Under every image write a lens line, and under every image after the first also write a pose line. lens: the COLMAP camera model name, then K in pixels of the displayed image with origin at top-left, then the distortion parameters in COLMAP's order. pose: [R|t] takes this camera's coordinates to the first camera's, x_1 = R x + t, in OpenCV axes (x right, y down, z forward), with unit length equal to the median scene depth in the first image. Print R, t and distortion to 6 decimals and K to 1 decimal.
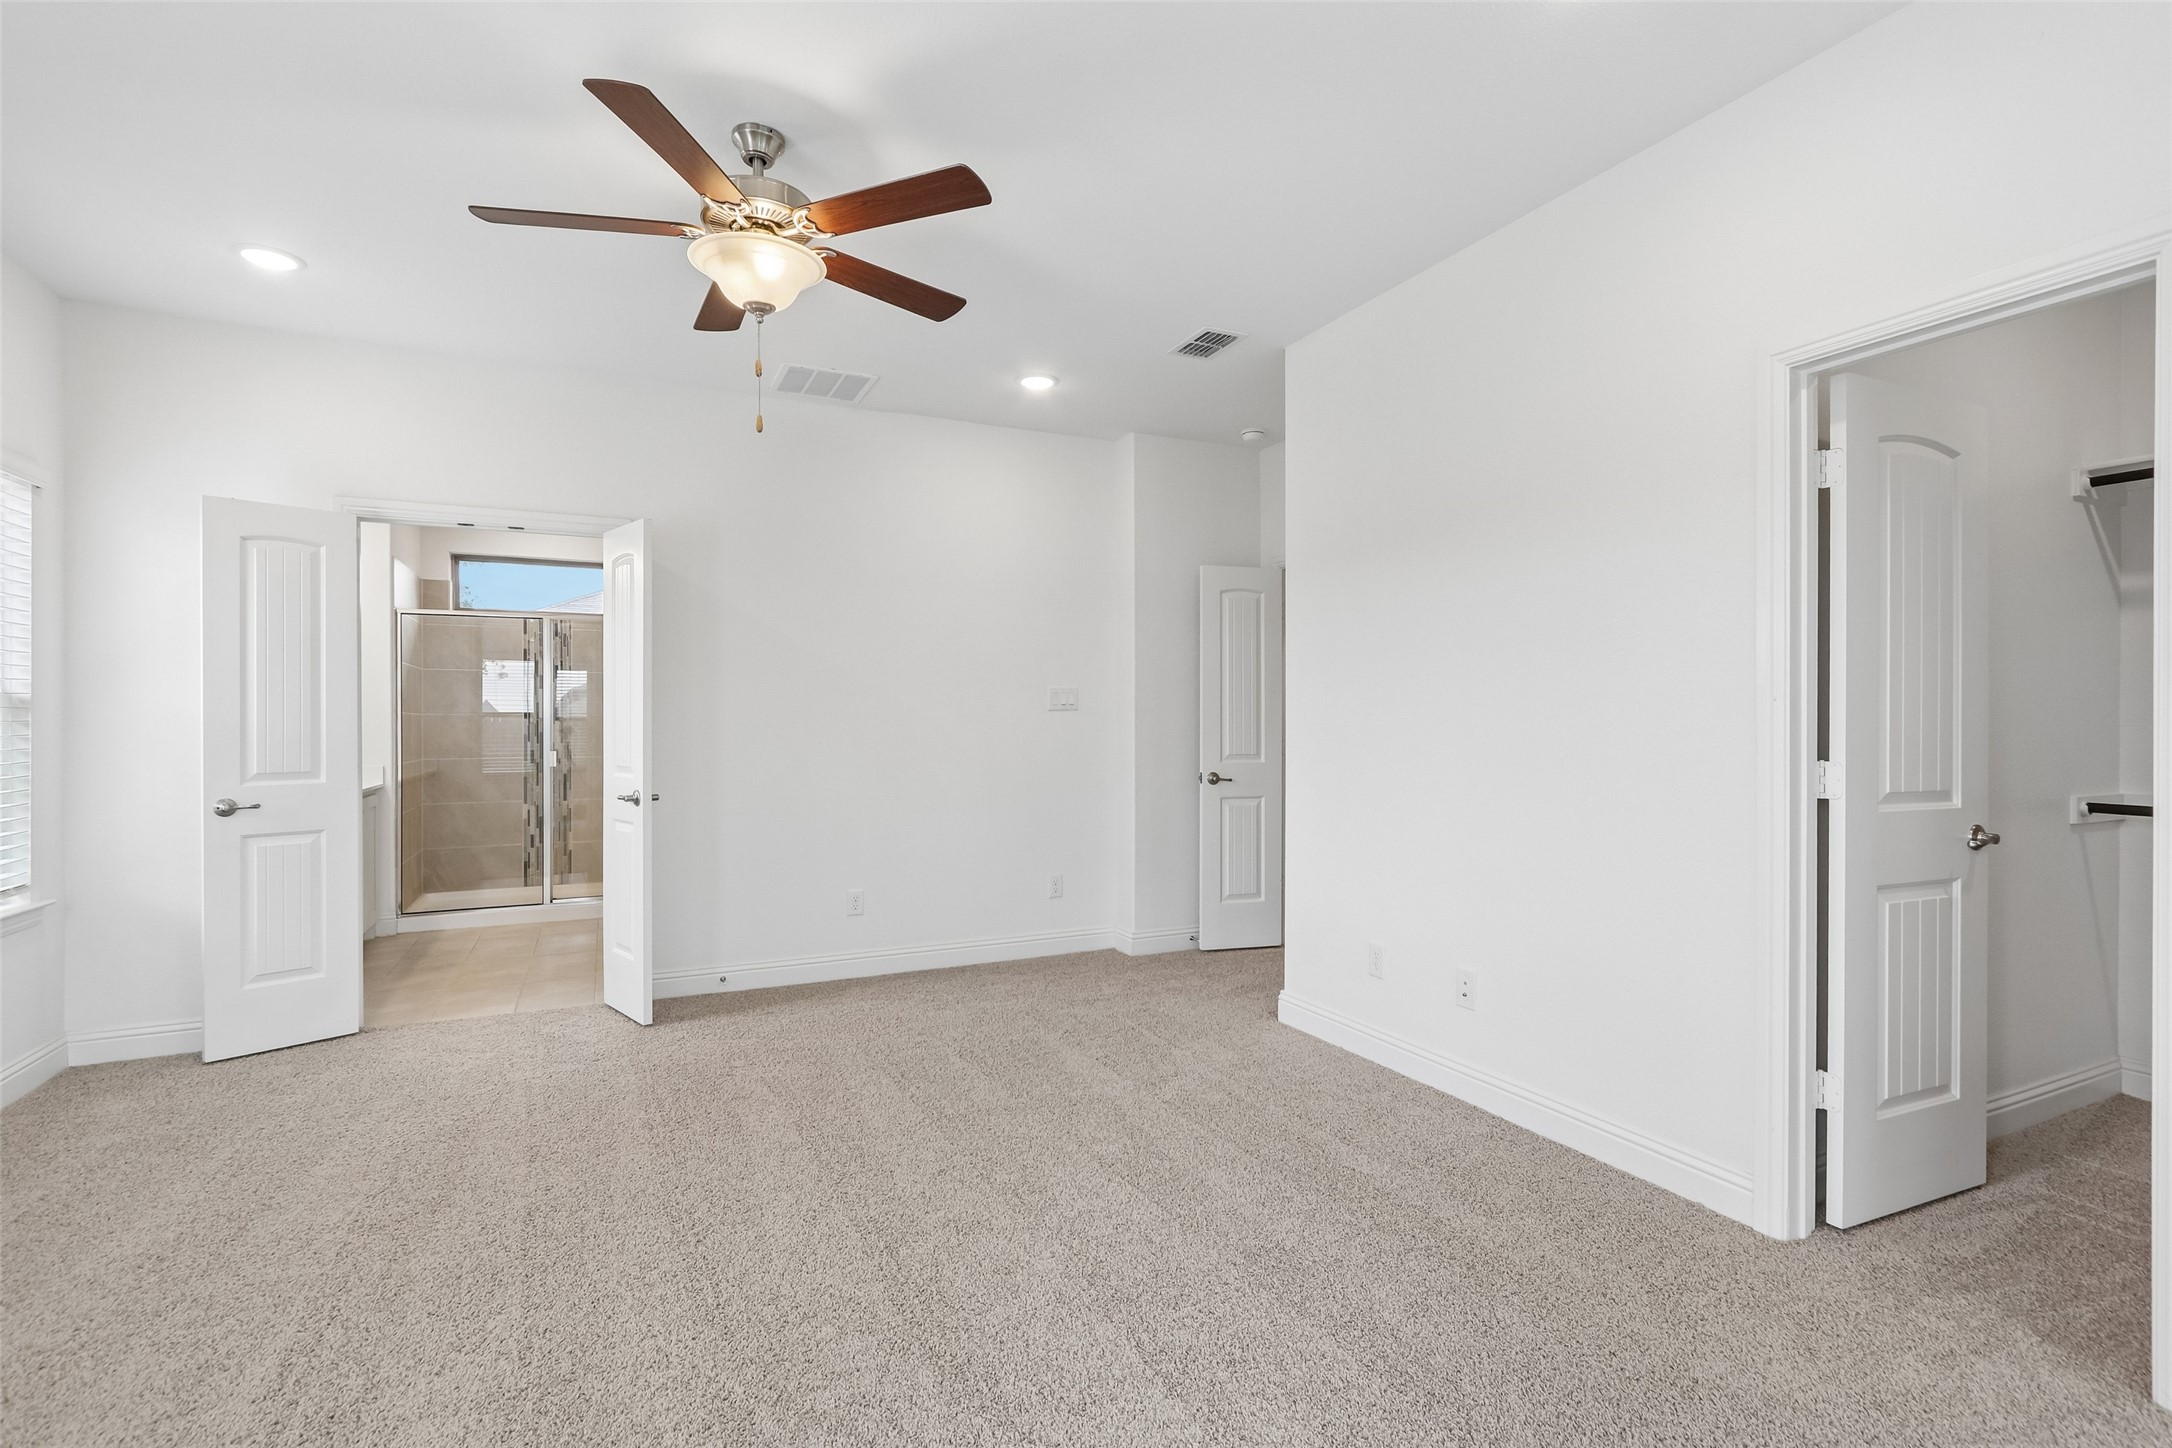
lens RADIAL K [[1025.4, 0, 1084.5], [0, 1025.4, 718.6], [0, 0, 1]] dist [0.005358, 0.001659]
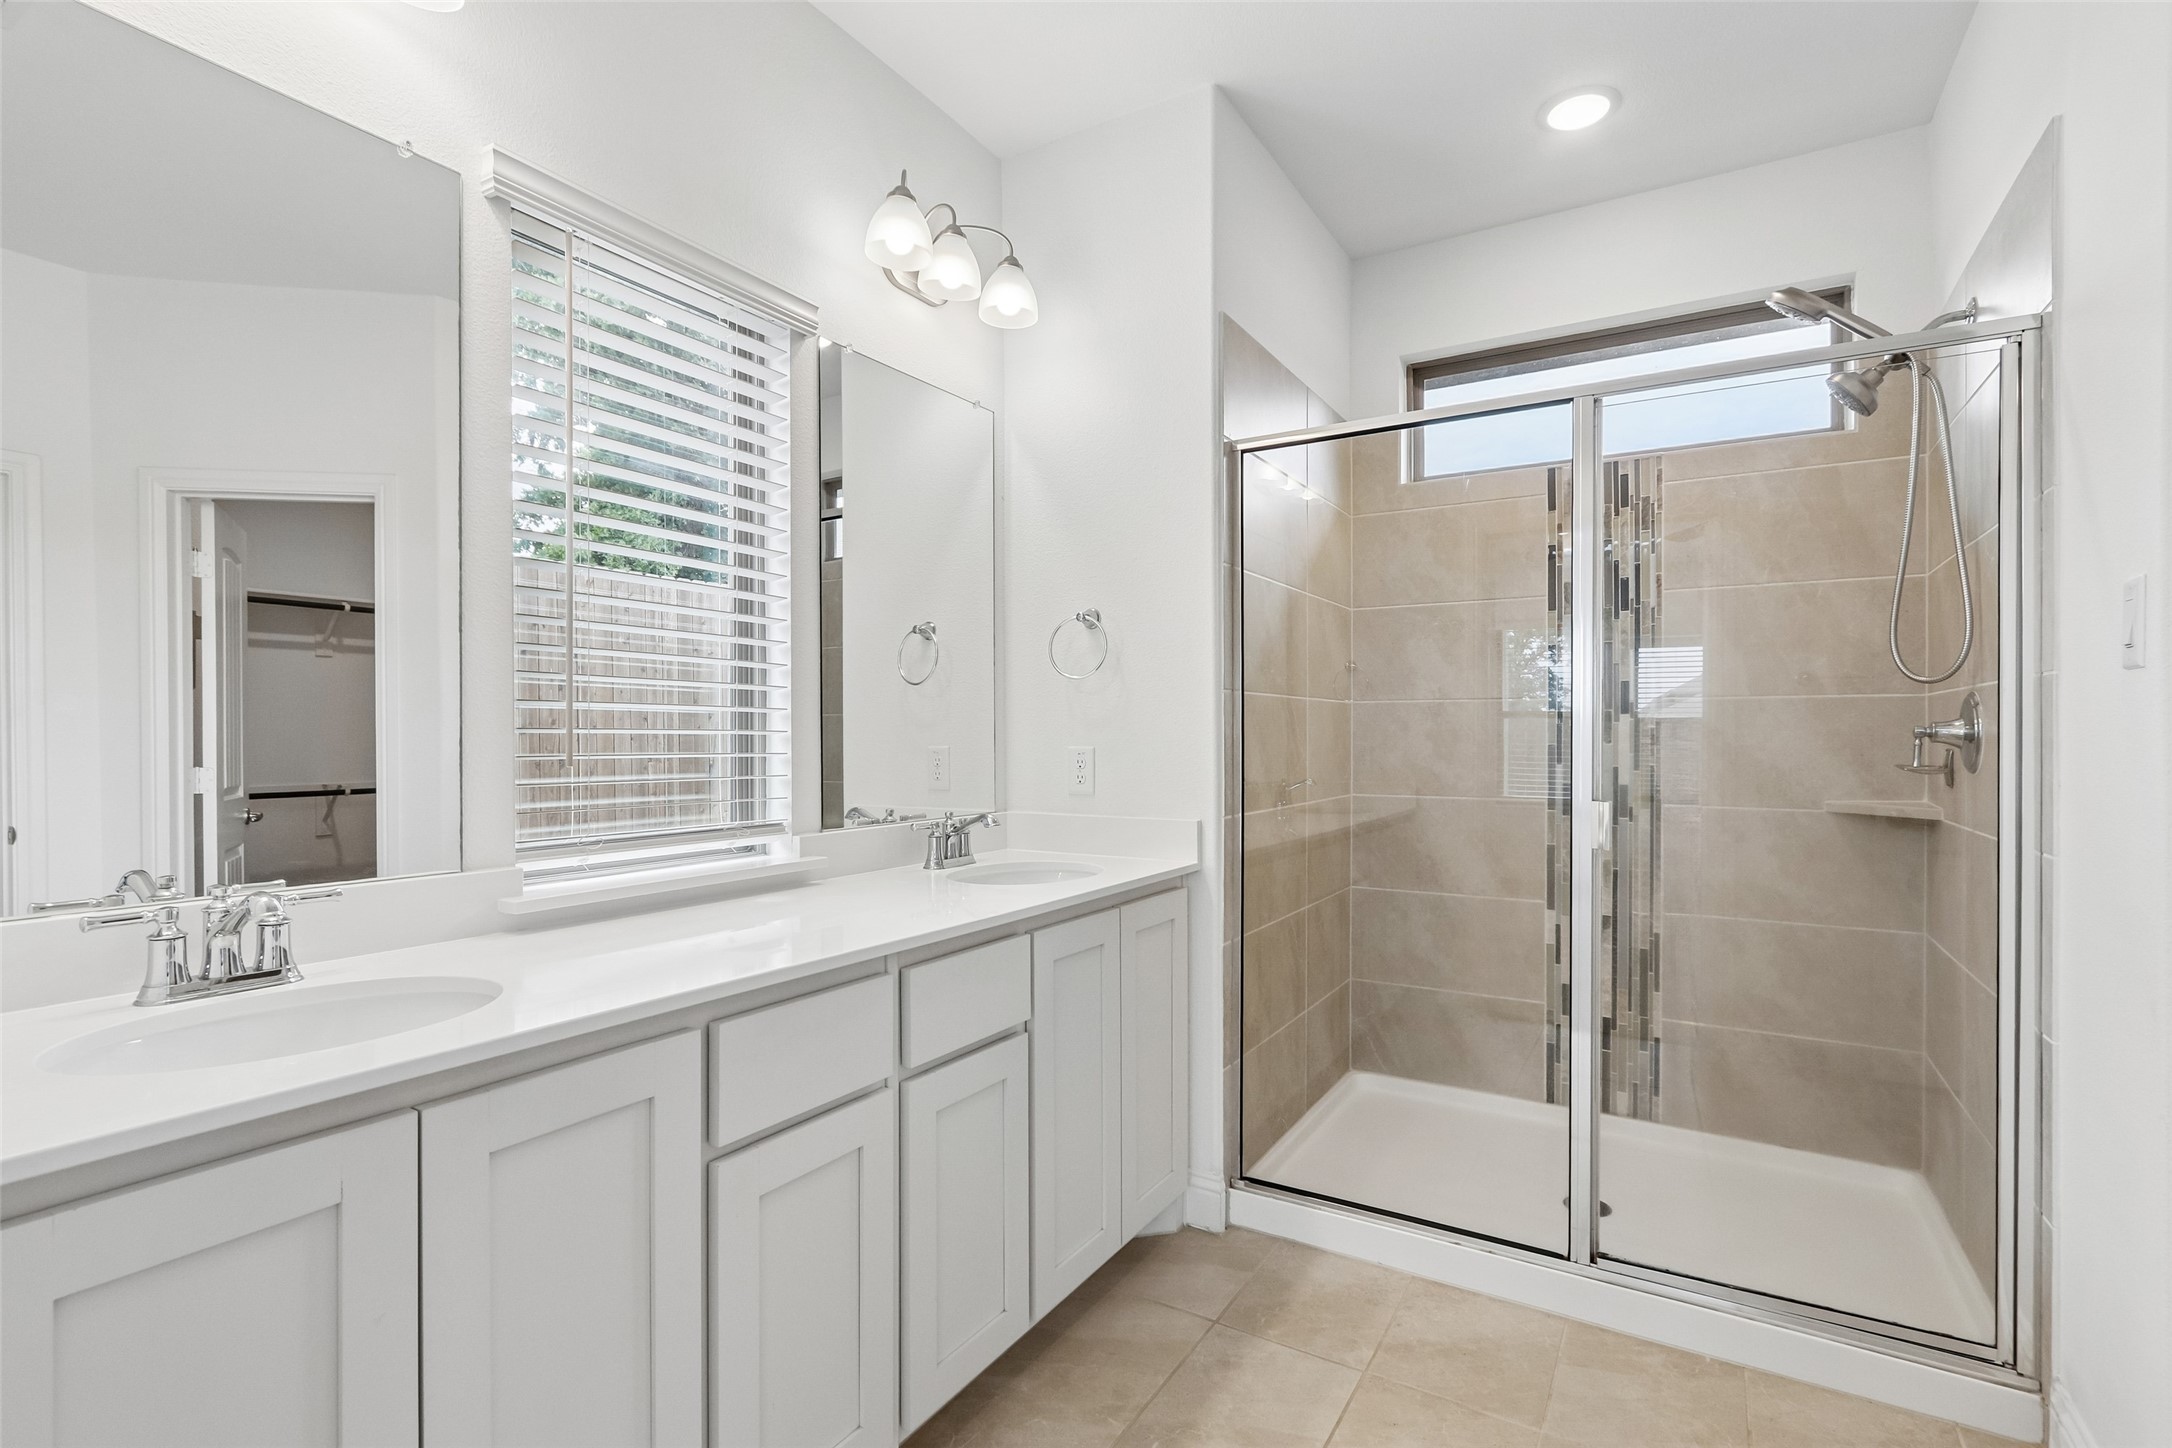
lens RADIAL K [[1025.4, 0, 1085.1], [0, 1025.4, 725.4], [0, 0, 1]] dist [0.005358, 0.001659]
pose [[0.559920, -0.000967, -0.828546, -0.311082], [-0.001543, 0.999996, -0.002210, 0.006925], [0.828545, 0.002516, 0.559916, 0.626753]]
